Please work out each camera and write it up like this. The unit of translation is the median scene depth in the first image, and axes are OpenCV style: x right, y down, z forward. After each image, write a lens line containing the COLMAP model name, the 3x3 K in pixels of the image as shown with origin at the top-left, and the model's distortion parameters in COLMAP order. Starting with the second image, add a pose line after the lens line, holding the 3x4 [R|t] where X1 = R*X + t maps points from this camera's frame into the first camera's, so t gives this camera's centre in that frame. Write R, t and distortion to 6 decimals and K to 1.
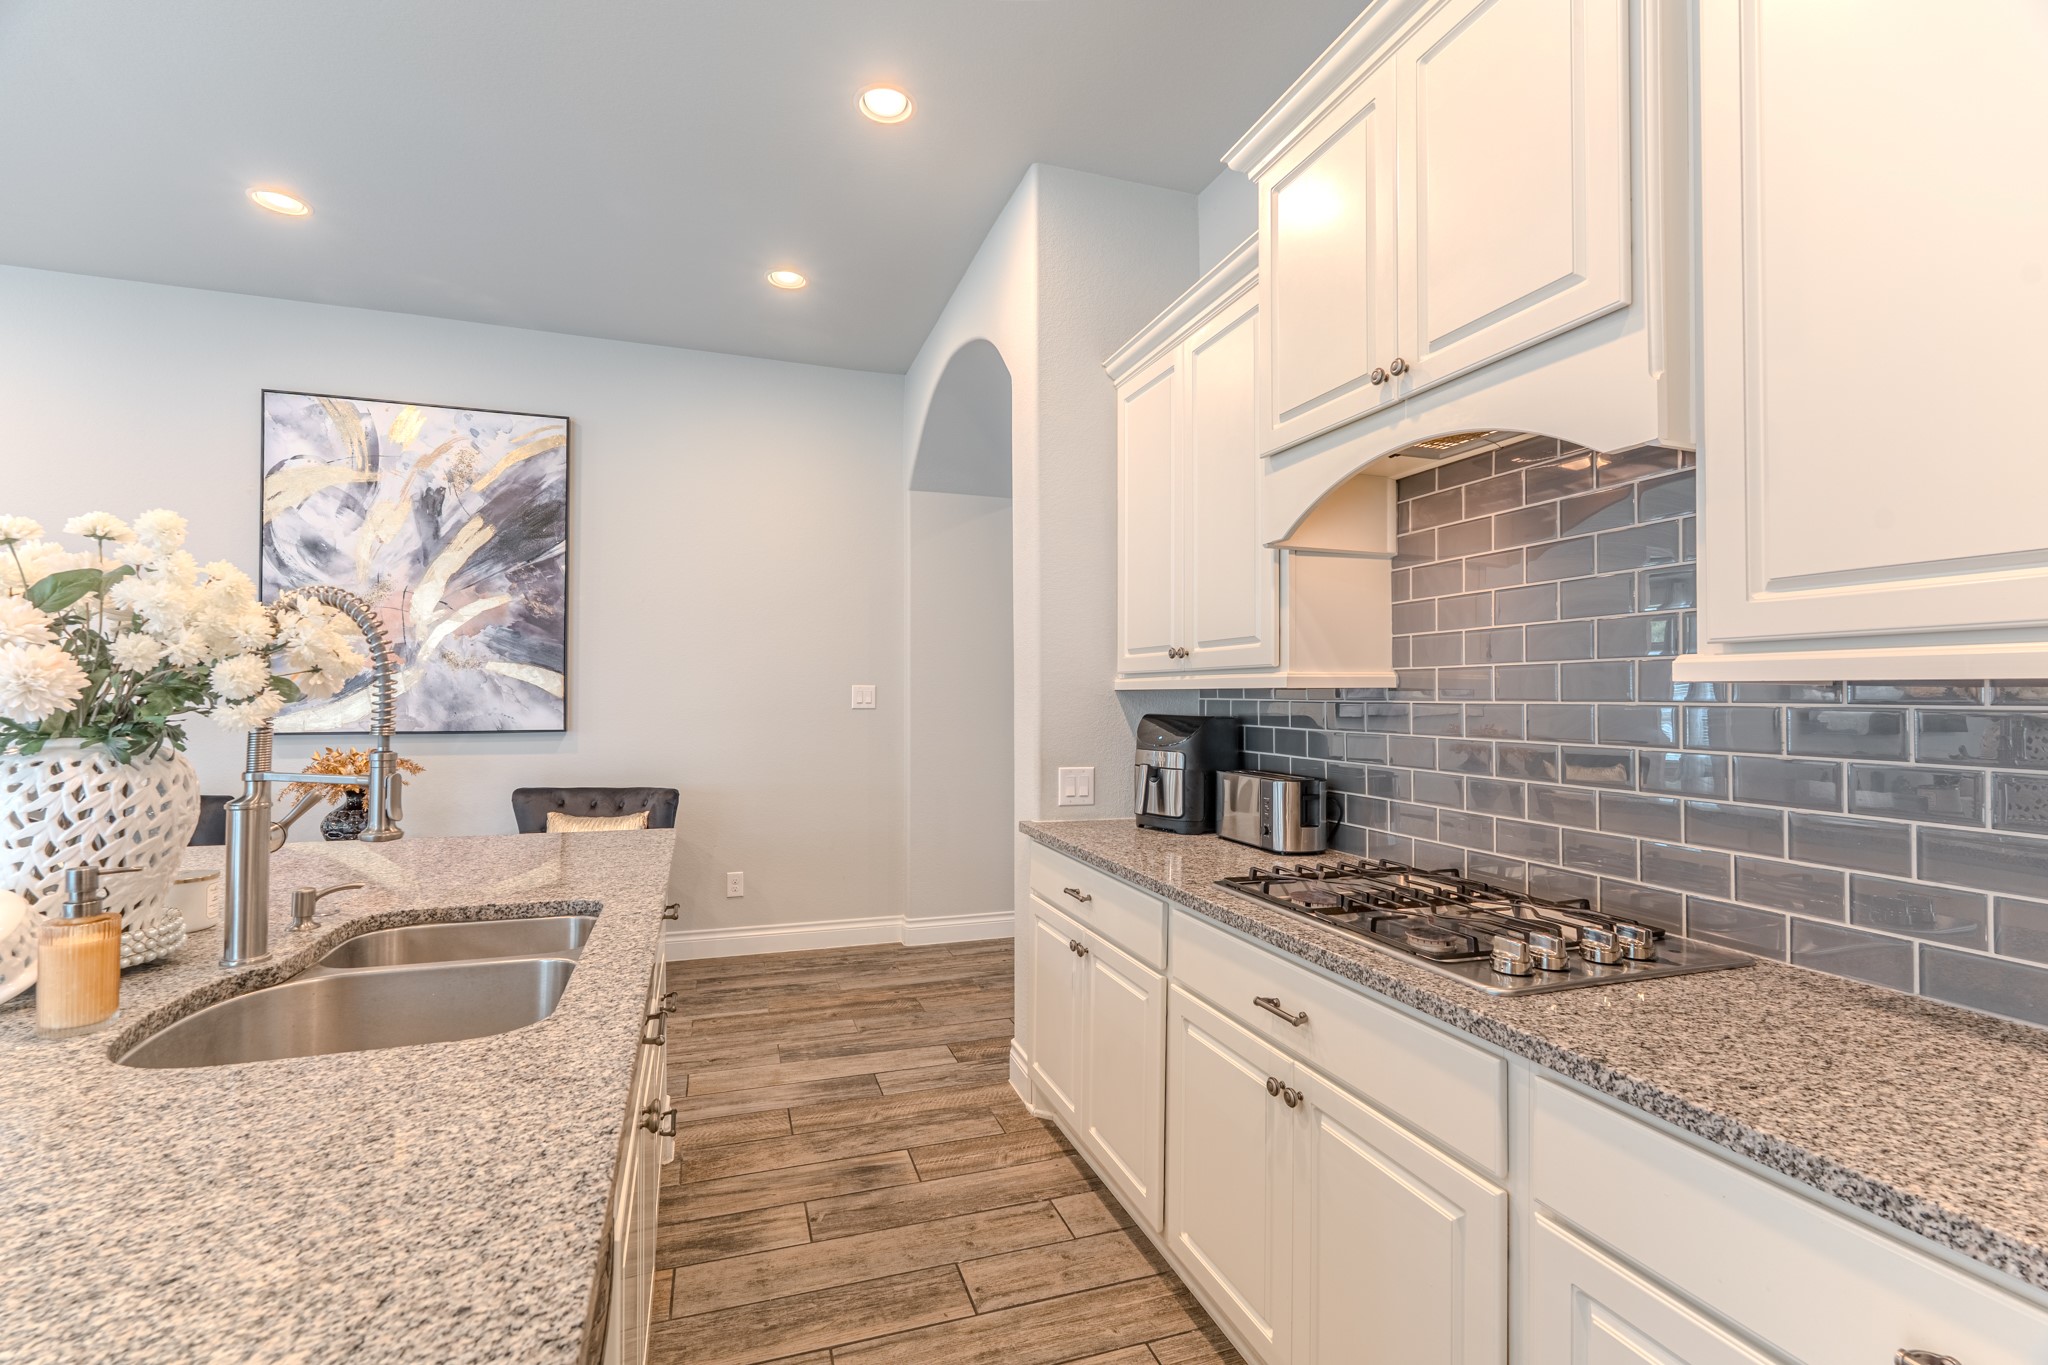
lens RADIAL K [[908.9, 0, 1001.7], [0, 908.9, 680.8], [0, 0, 1]] dist [-0.008357, 0.002794]
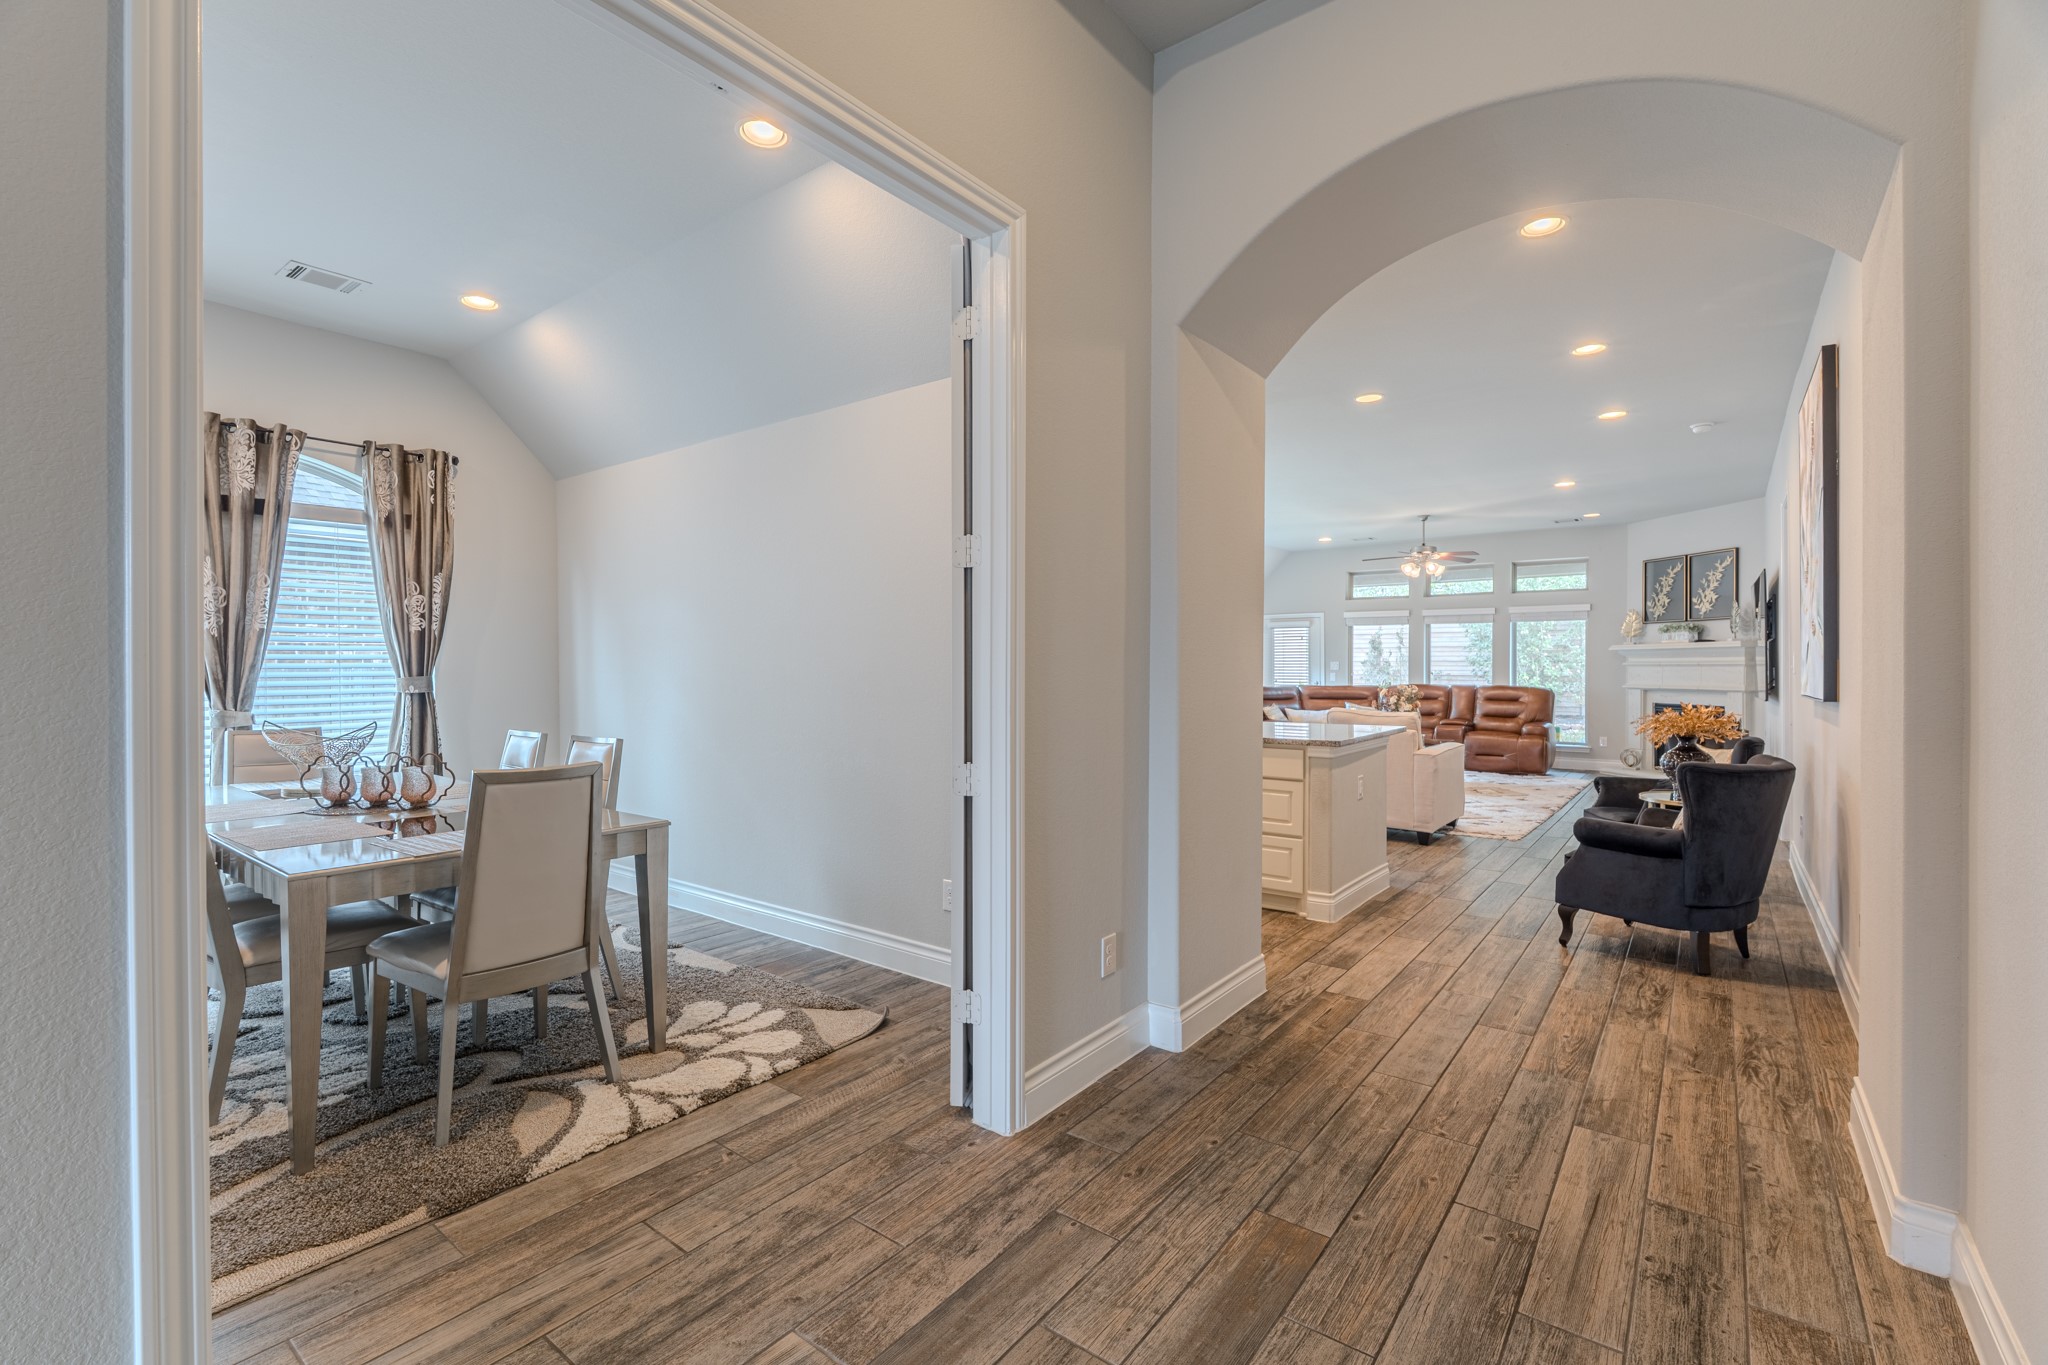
lens RADIAL K [[908.9, 0, 1034.5], [0, 908.9, 673.8], [0, 0, 1]] dist [-0.008357, 0.002794]
pose [[-0.820094, -0.004987, -0.572207, 0.709720], [0.001071, 0.999947, -0.010251, 0.040806], [0.572228, -0.009019, -0.820045, 1.391513]]
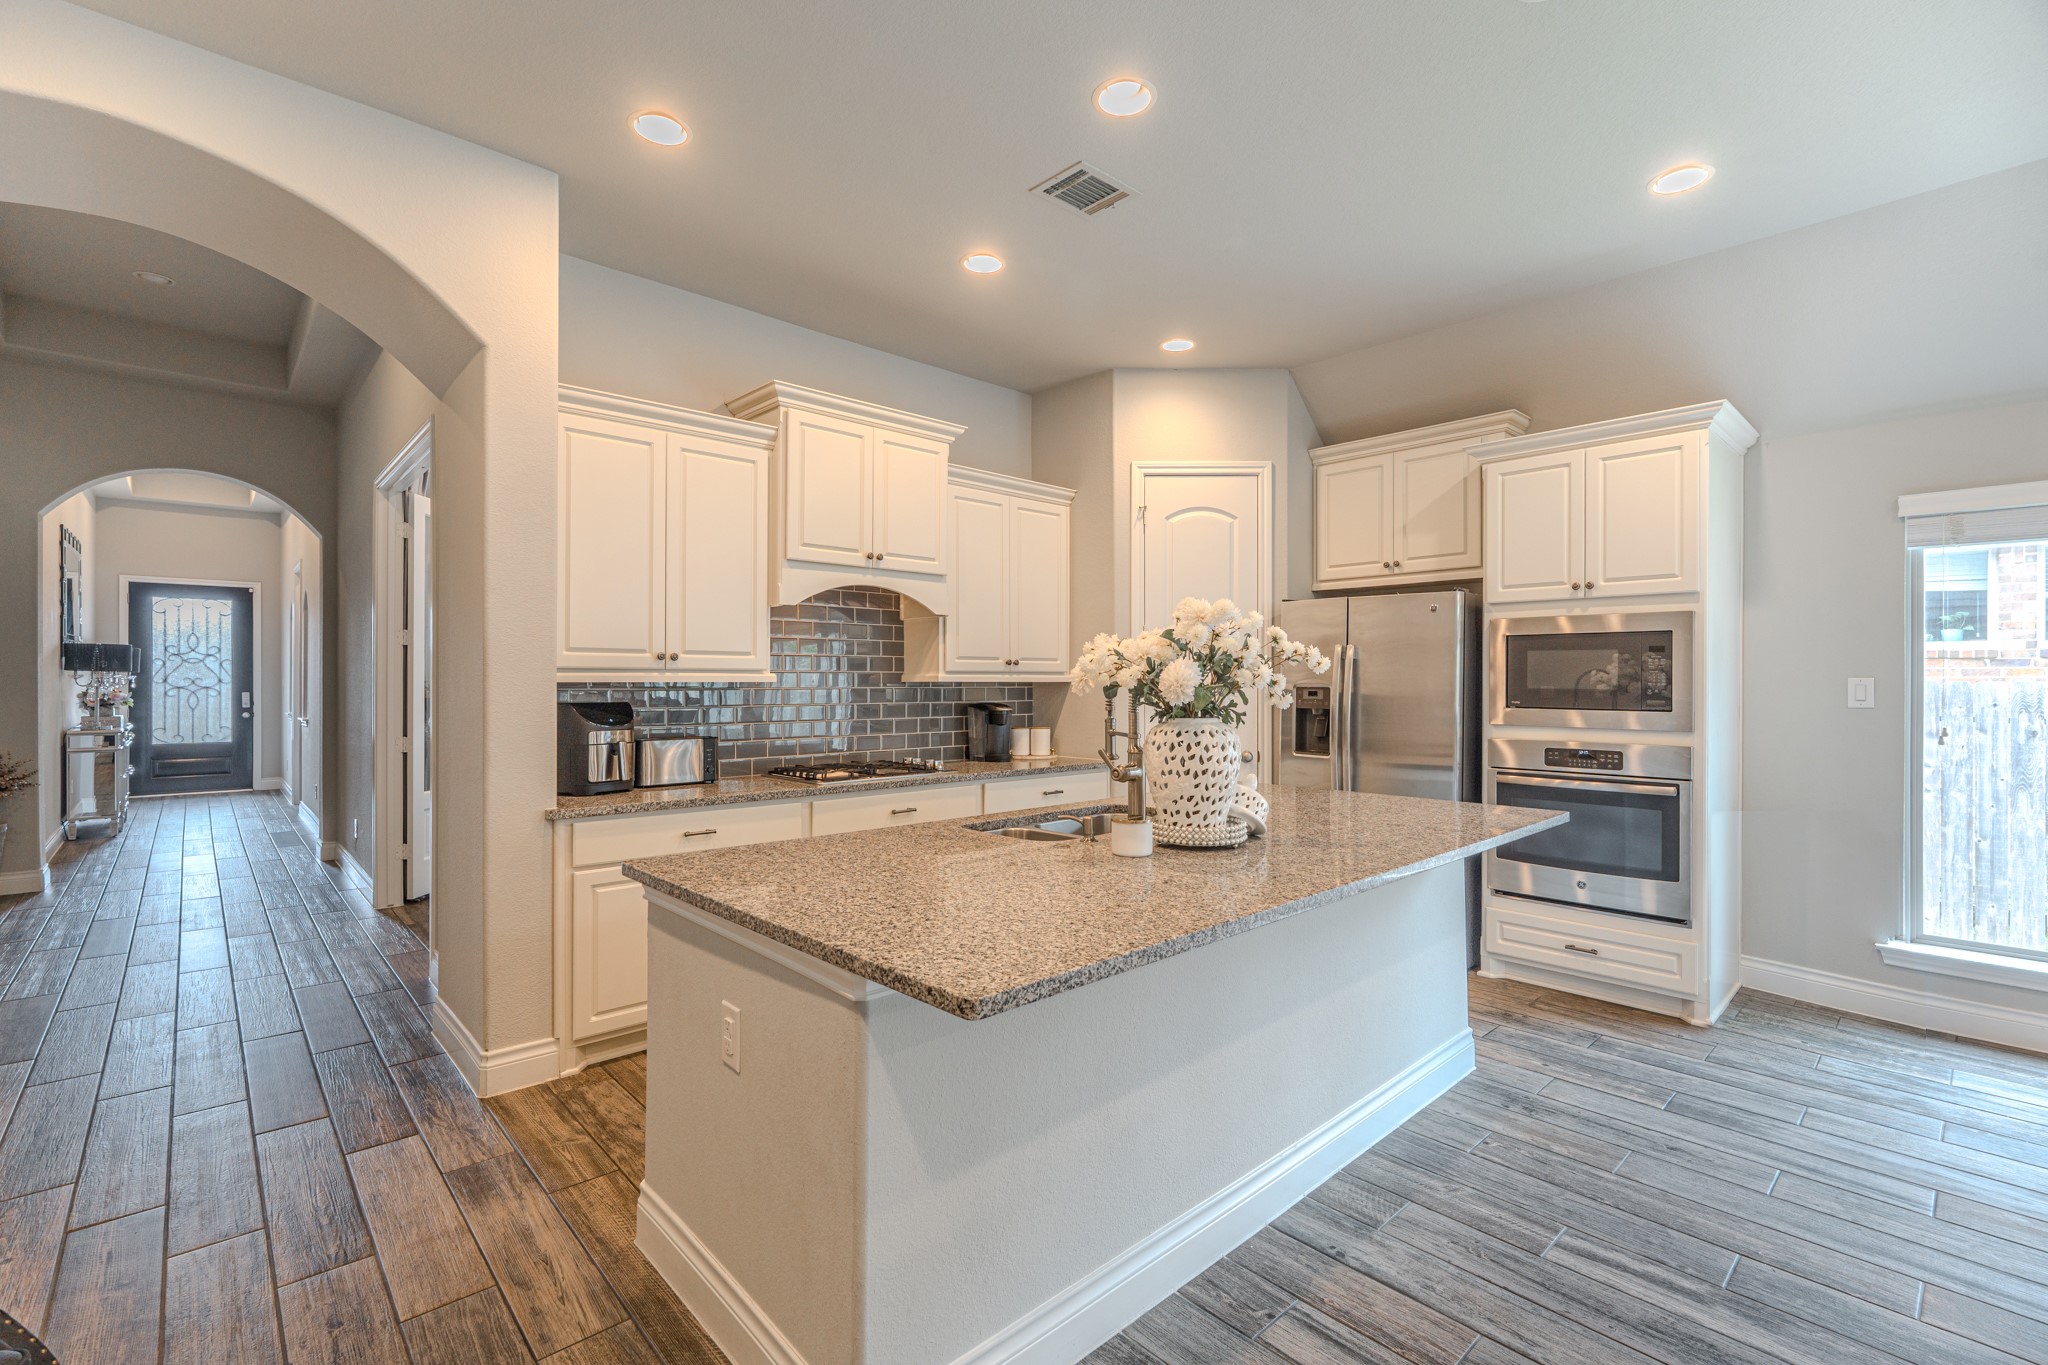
lens RADIAL K [[908.9, 0, 1016.7], [0, 908.9, 674.8], [0, 0, 1]] dist [-0.008357, 0.002794]
pose [[-0.414308, -0.000873, 0.910136, -0.837755], [-0.018873, 0.999793, -0.007632, -0.001527], [-0.909941, -0.020339, -0.414239, 0.698771]]
